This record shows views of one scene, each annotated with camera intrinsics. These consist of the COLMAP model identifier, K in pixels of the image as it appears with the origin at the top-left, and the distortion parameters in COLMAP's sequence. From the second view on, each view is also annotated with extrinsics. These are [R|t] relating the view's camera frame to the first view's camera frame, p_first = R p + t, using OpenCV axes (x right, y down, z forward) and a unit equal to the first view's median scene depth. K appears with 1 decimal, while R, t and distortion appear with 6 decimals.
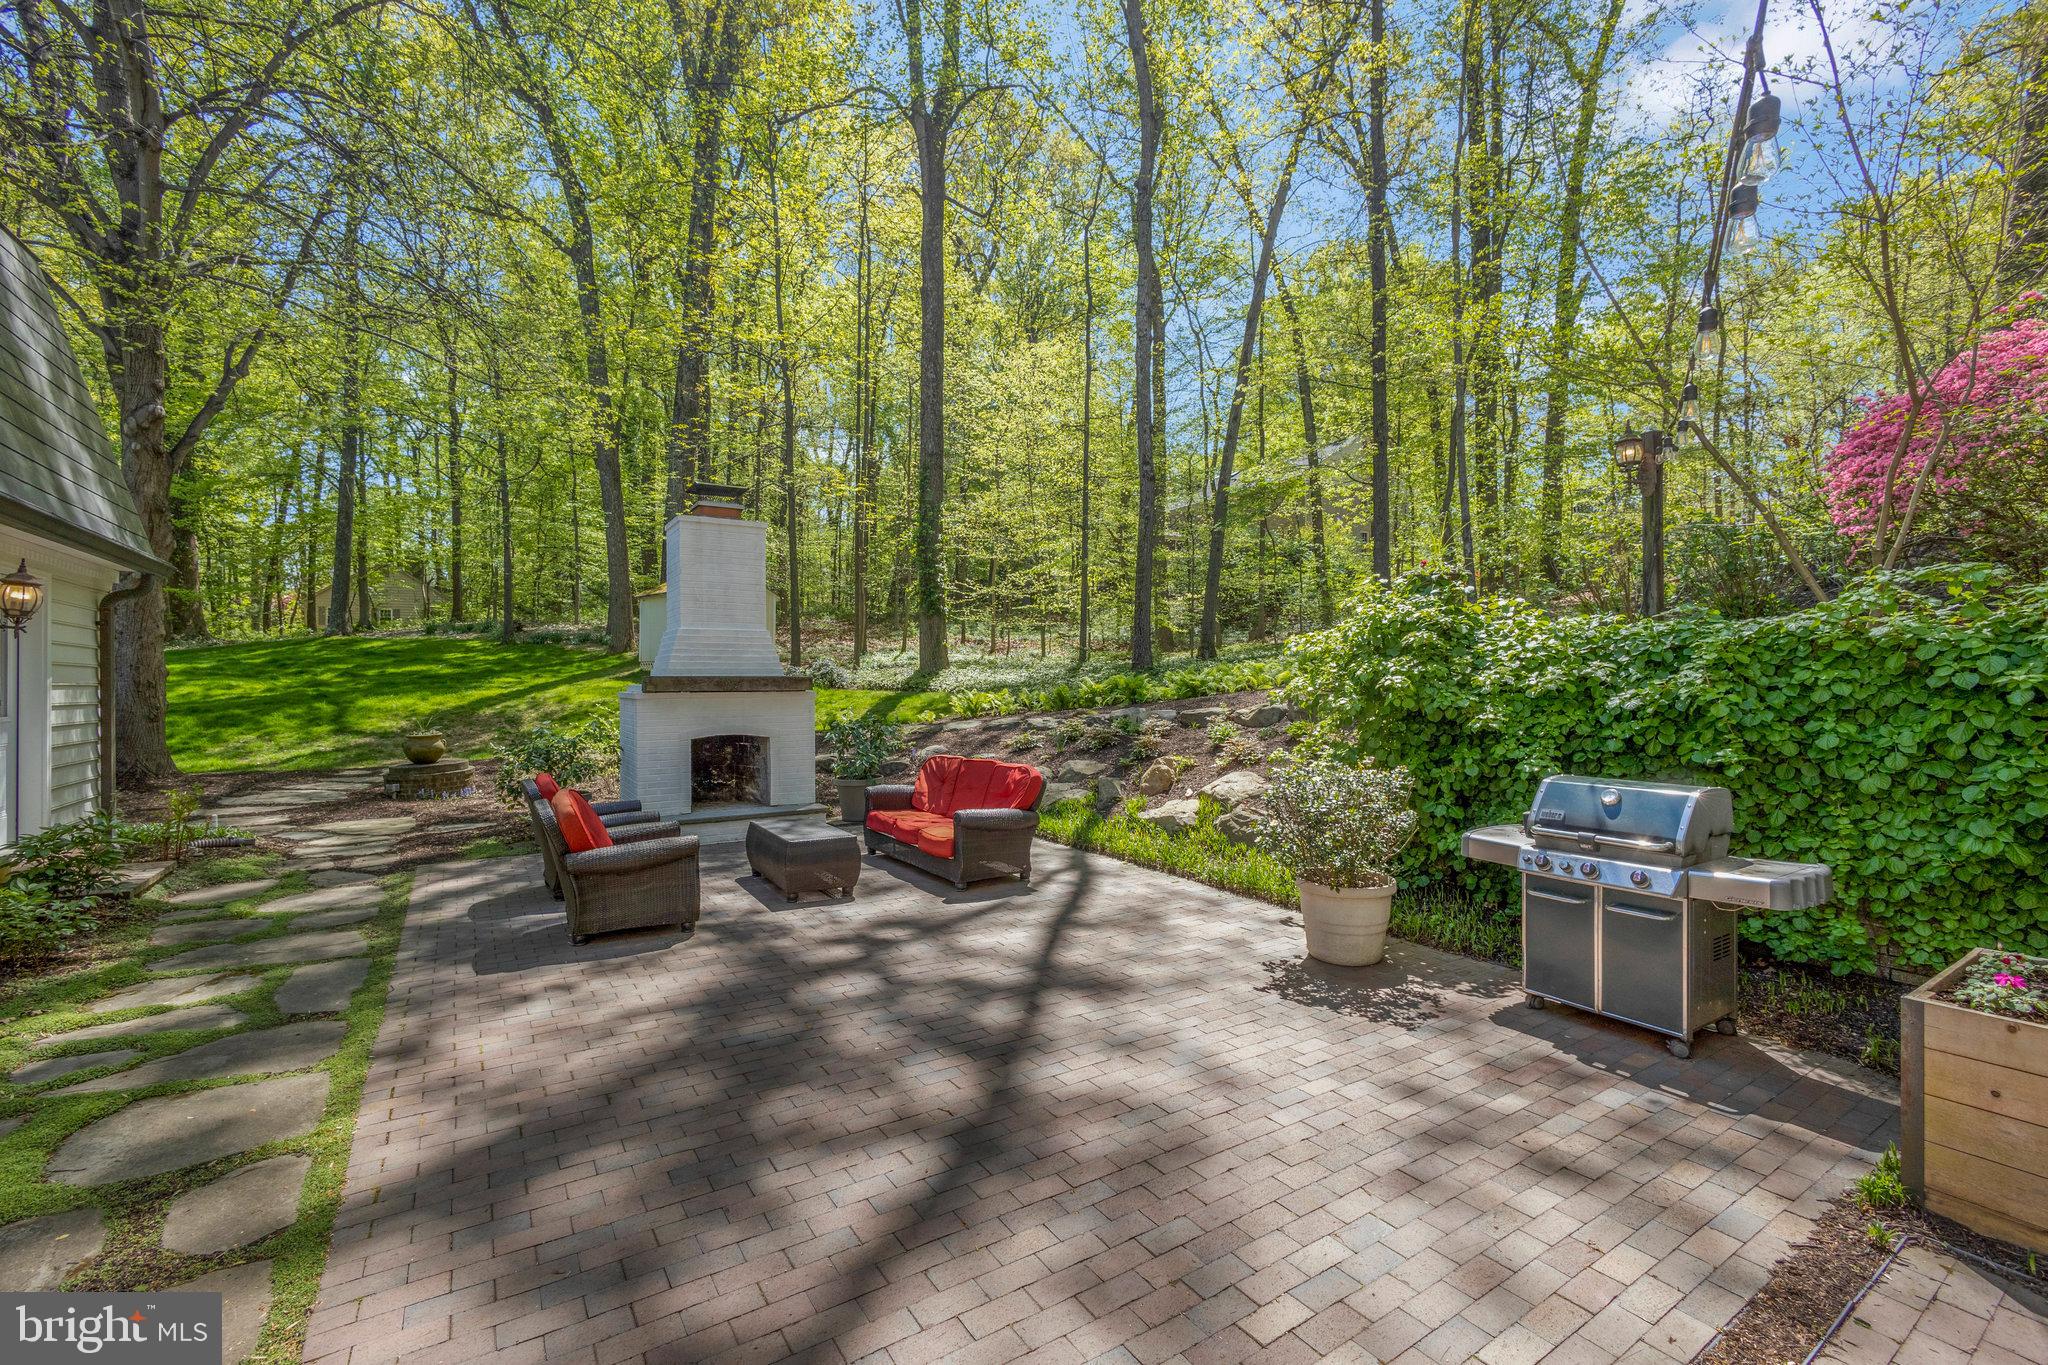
lens RADIAL K [[891.1, 0, 1022.5], [0, 891.1, 676.2], [0, 0, 1]] dist [-0.004876, -0.000044]
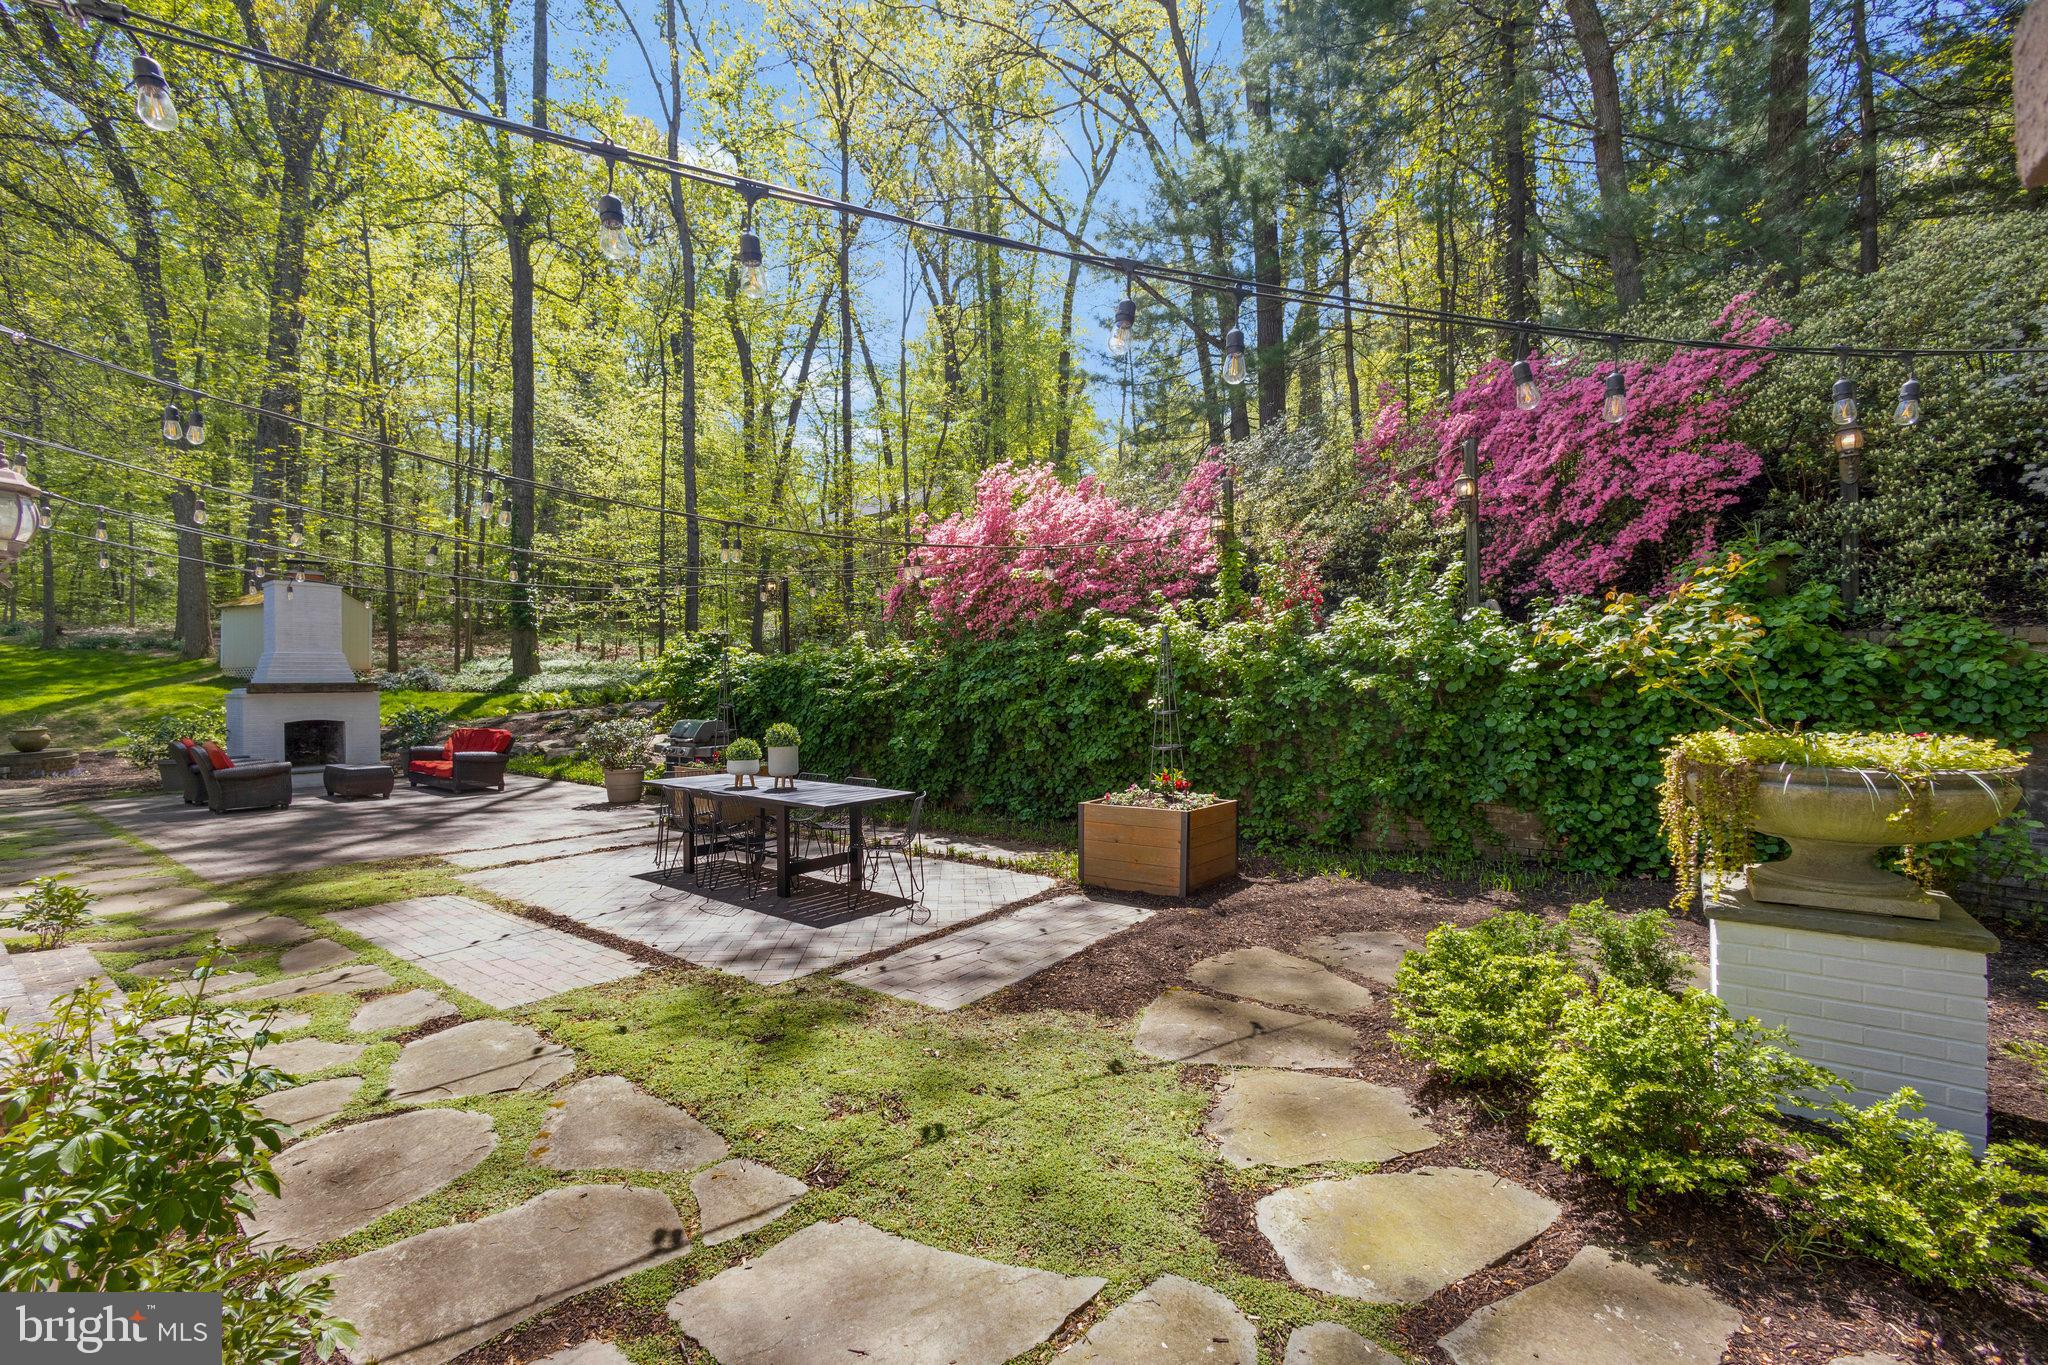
lens RADIAL K [[891.1, 0, 1029.3], [0, 891.1, 683.7], [0, 0, 1]] dist [-0.004876, -0.000044]
pose [[0.940518, -0.006956, 0.339672, 0.135721], [0.004431, 0.999956, 0.008209, -0.002475], [-0.339714, -0.006215, 0.940508, -0.377029]]
